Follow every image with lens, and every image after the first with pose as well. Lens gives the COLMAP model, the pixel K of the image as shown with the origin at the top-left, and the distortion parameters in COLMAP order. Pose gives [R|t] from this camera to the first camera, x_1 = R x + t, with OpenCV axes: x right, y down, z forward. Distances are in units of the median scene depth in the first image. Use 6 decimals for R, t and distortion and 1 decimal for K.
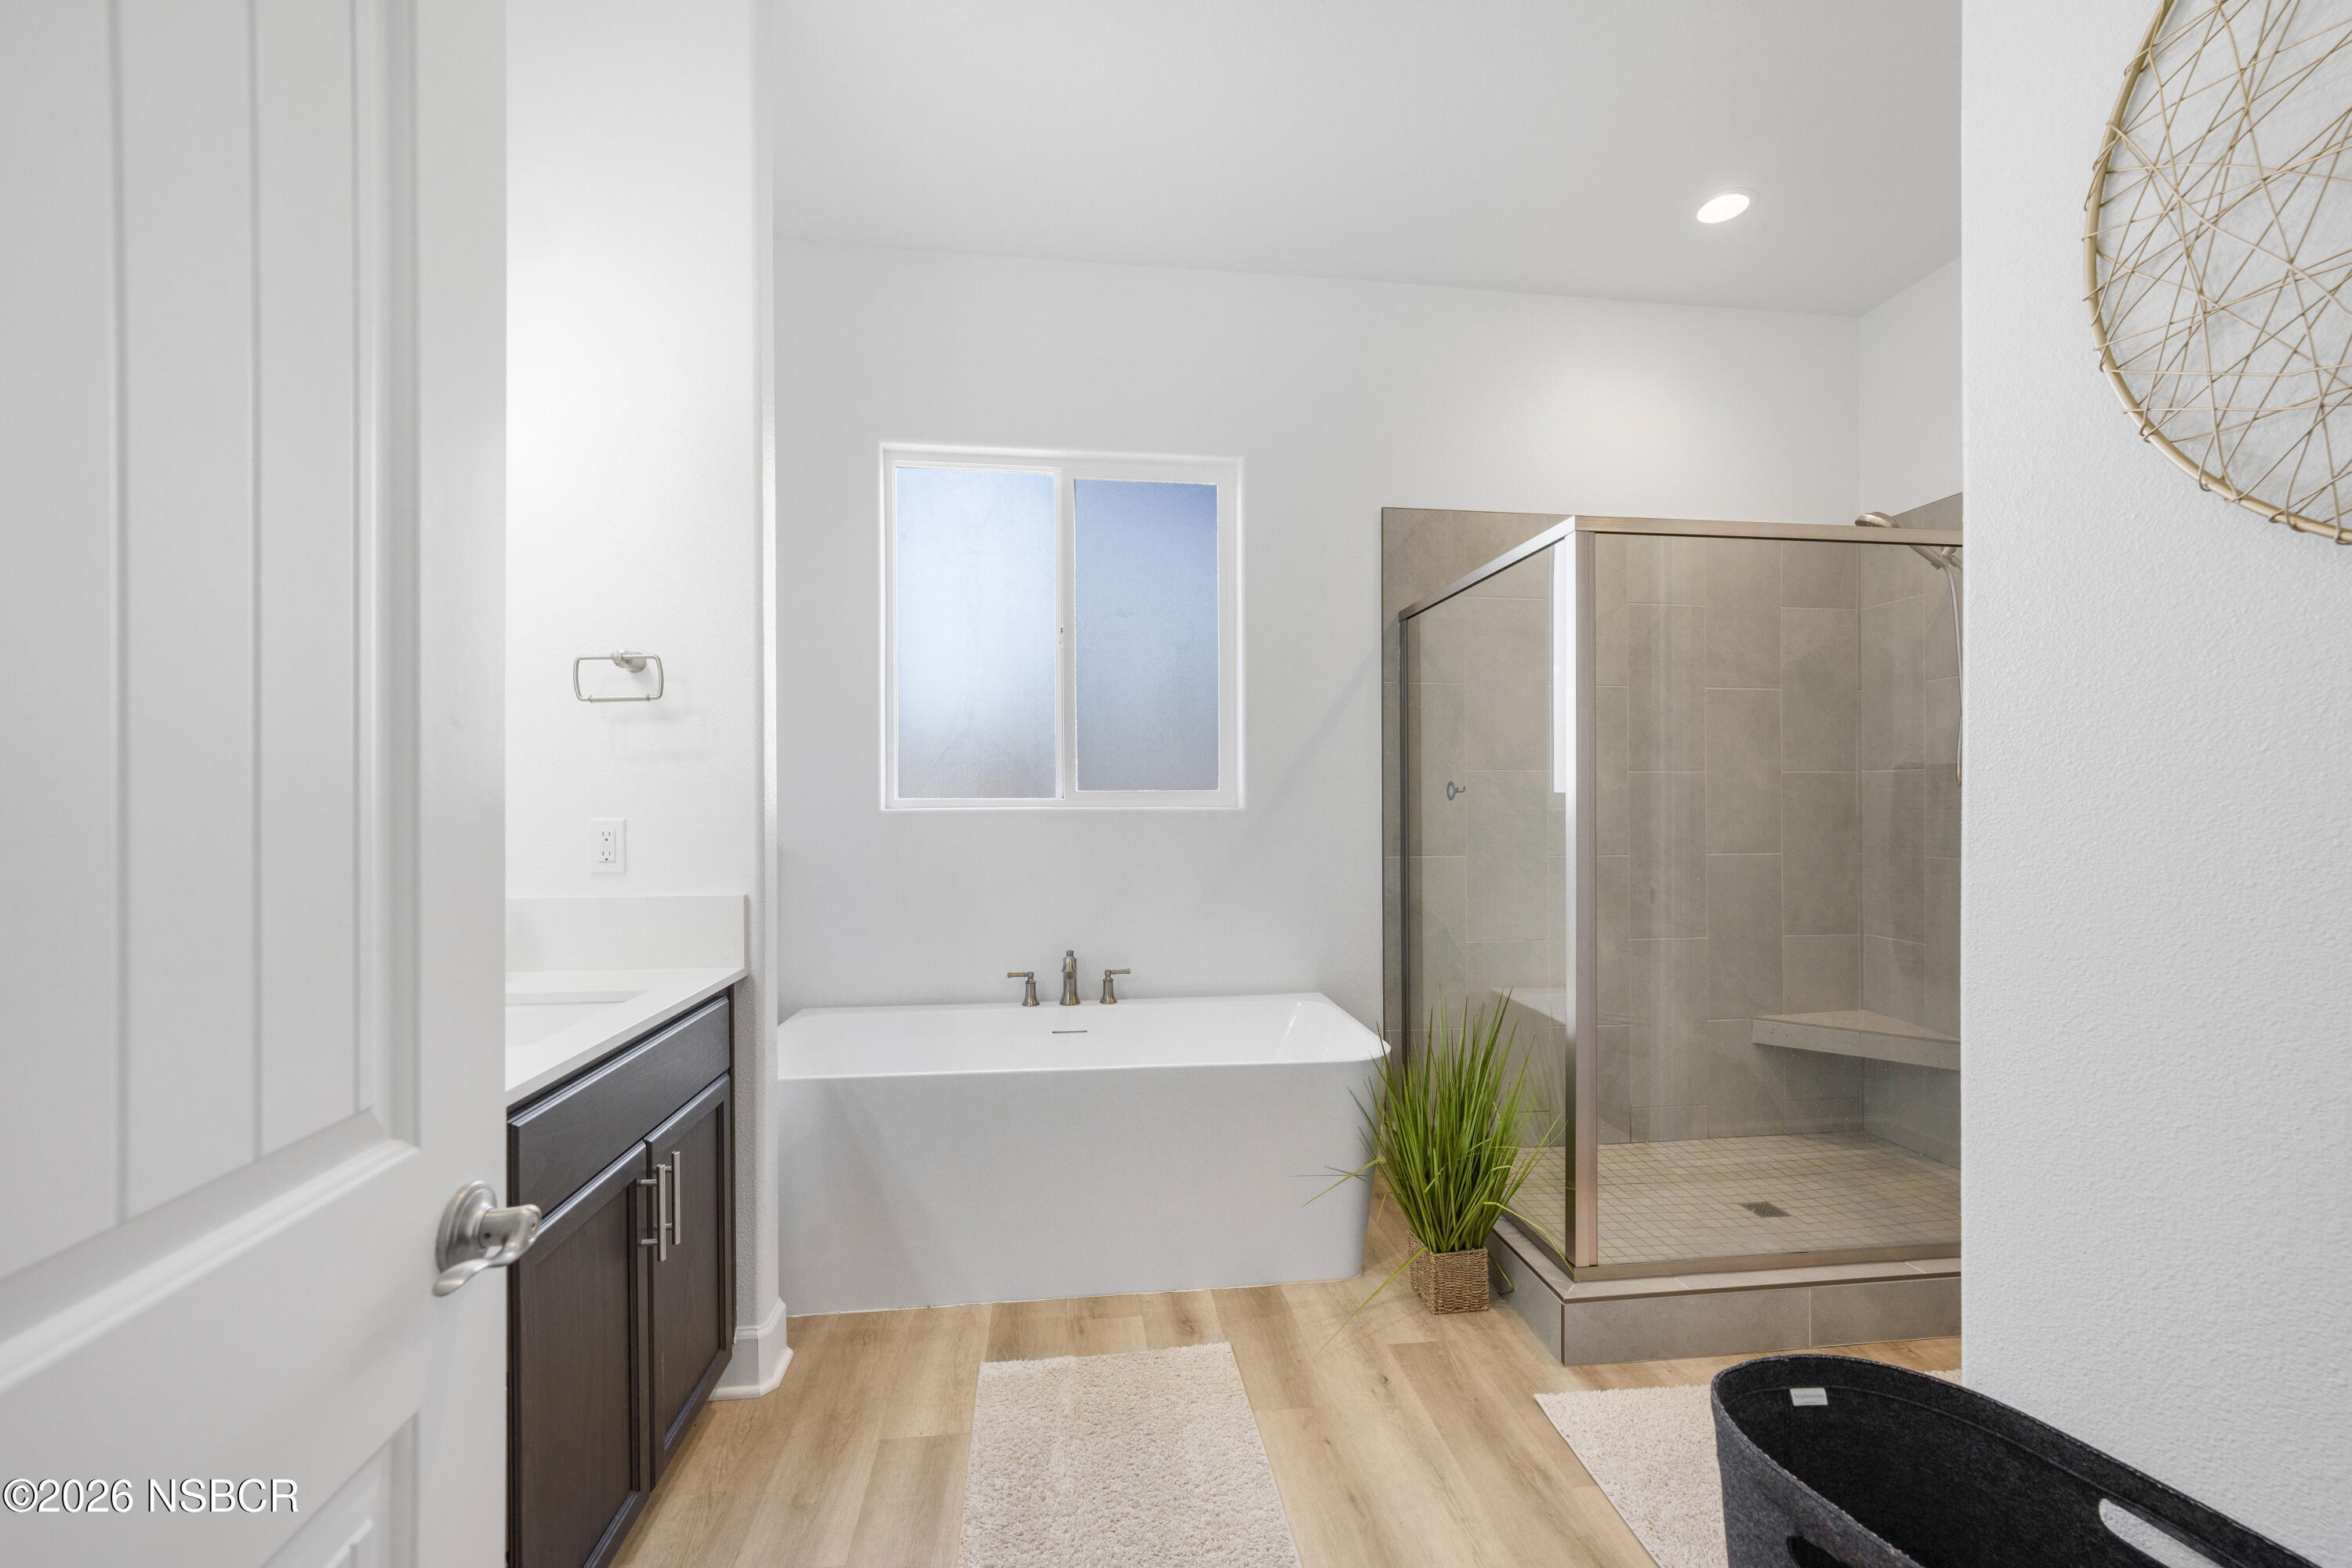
lens RADIAL K [[911.0, 0, 1172.6], [0, 911.0, 799.9], [0, 0, 1]] dist [-0.015153, 0.000285]
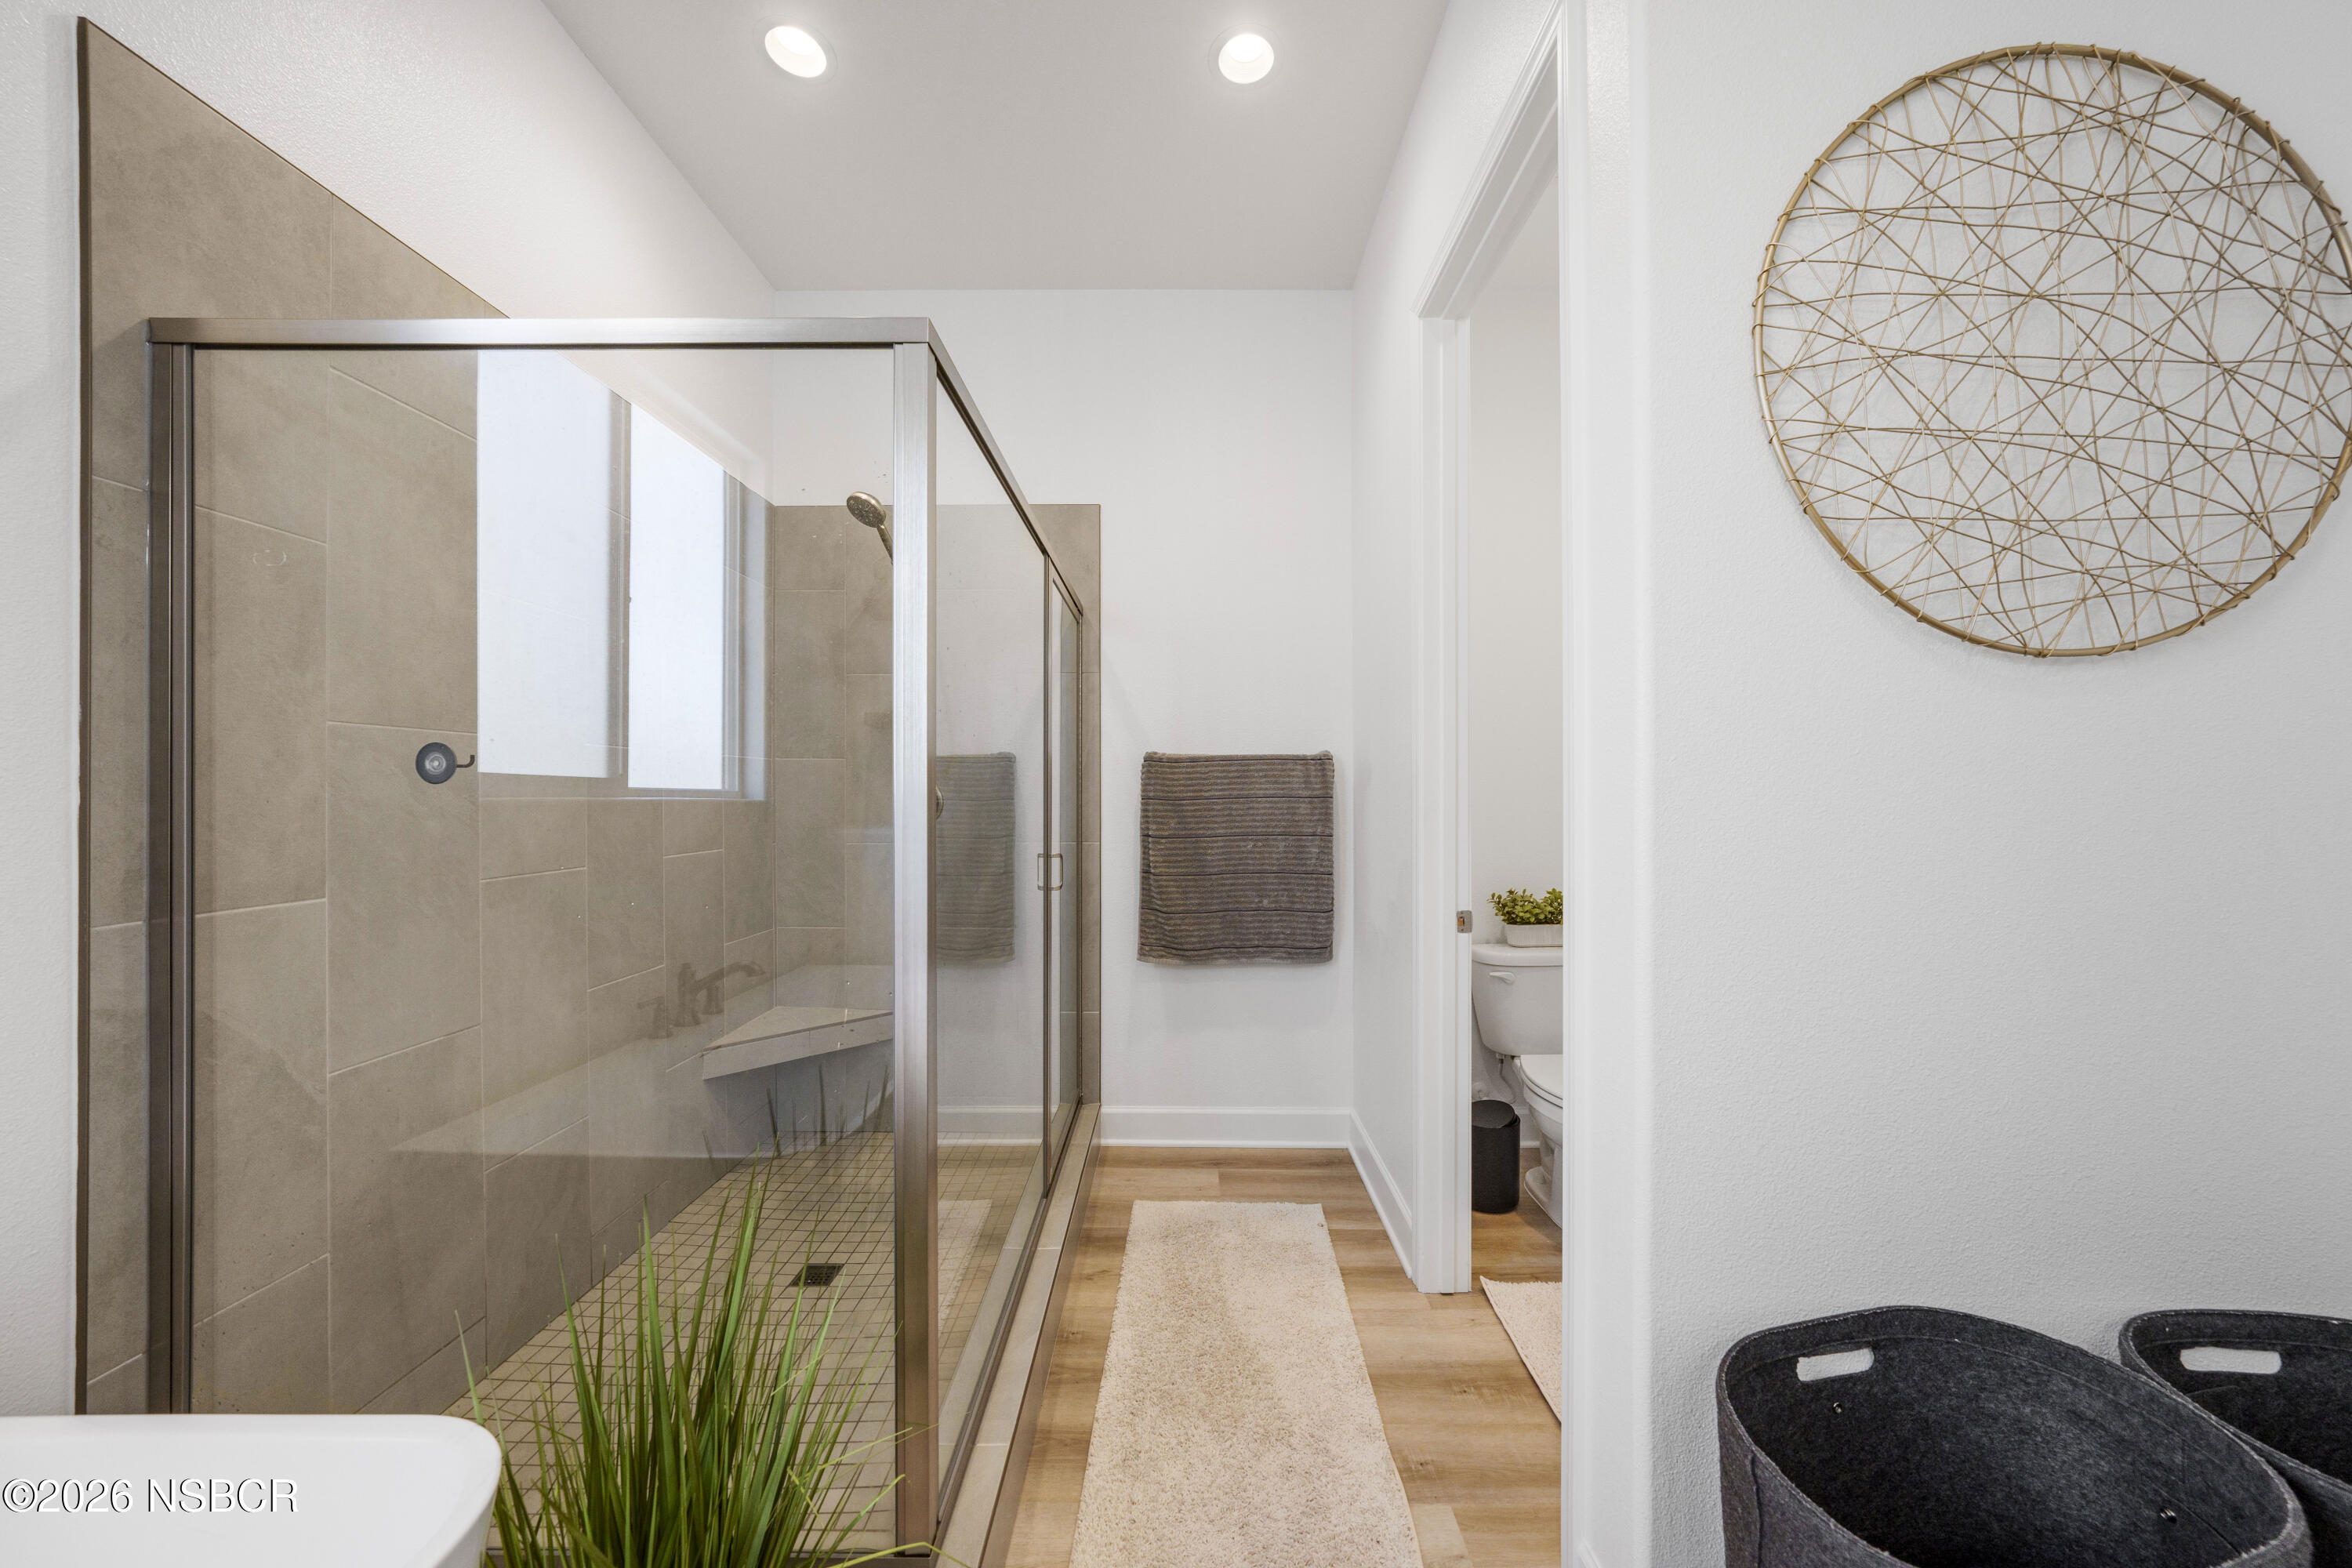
lens RADIAL K [[817.6, 0, 1178.6], [0, 817.6, 788.9], [0, 0, 1]] dist [-0.007284, 0.000183]
pose [[0.124250, 0.005200, 0.992237, -0.049680], [-0.005386, 0.999975, -0.004566, 0.002616], [-0.992236, -0.004777, 0.124275, 0.497927]]
